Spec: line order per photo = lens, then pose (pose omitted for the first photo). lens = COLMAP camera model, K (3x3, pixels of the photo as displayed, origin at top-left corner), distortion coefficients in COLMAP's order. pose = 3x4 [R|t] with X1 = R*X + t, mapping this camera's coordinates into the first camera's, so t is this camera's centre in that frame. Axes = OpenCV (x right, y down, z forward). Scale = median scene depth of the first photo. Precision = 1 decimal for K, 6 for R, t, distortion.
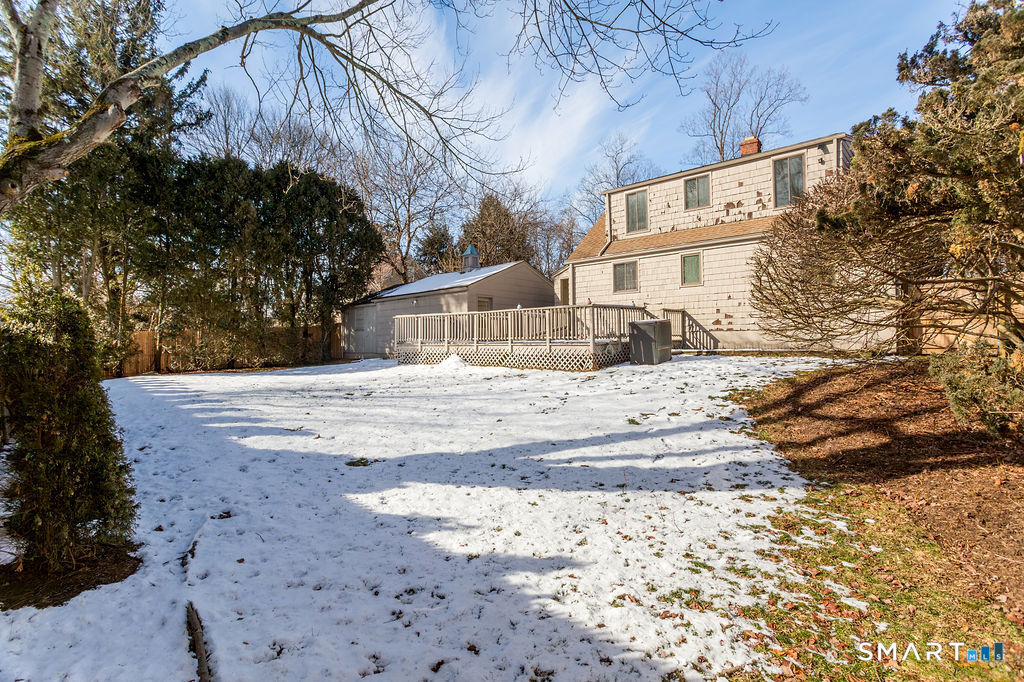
lens RADIAL K [[498.3, 0, 513.5], [0, 498.3, 338.6], [0, 0, 1]] dist [-0.056246, 0.021831]
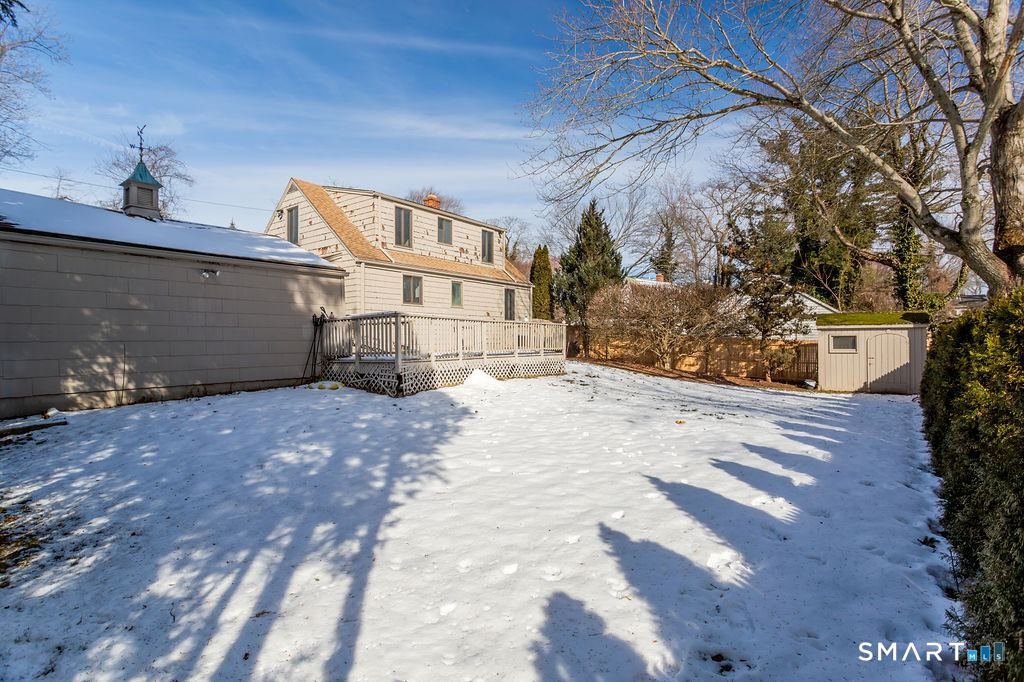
lens RADIAL K [[498.3, 0, 507.1], [0, 498.3, 347.8], [0, 0, 1]] dist [-0.056246, 0.021831]
pose [[-0.126795, -0.005821, 0.991912, -0.924107], [0.001995, 0.999979, 0.006123, -0.009714], [-0.991927, 0.002755, -0.126781, 1.037722]]
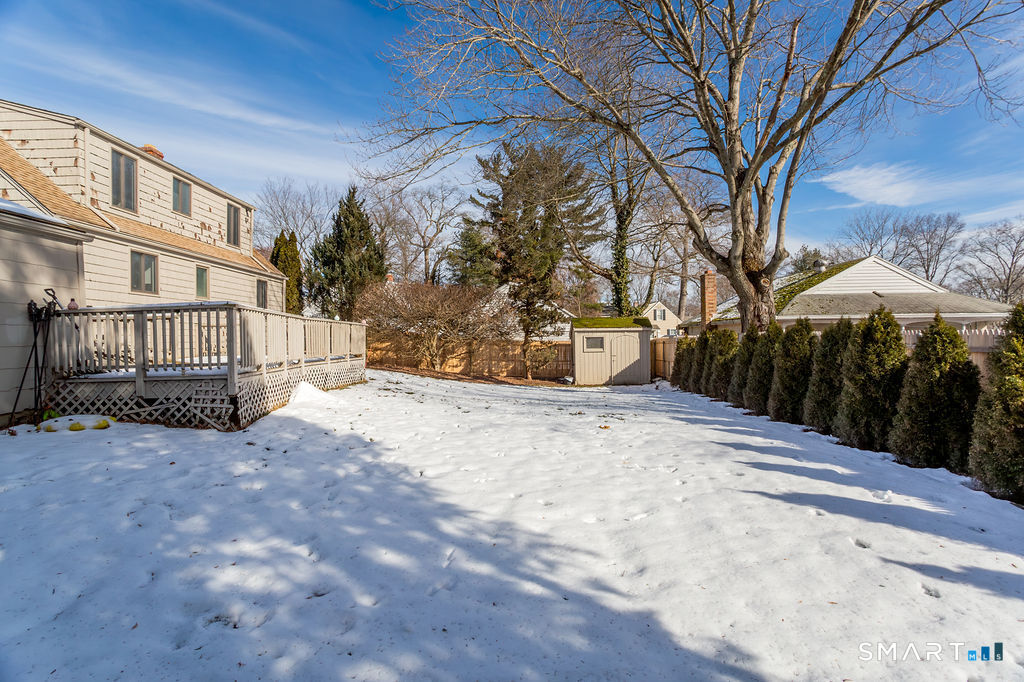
lens RADIAL K [[498.3, 0, 511.3], [0, 498.3, 345.5], [0, 0, 1]] dist [-0.056246, 0.021831]
pose [[-0.676707, 0.005694, 0.736230, -0.742075], [0.012172, 0.999920, 0.003454, -0.013767], [-0.736151, 0.011299, -0.676723, 1.204182]]
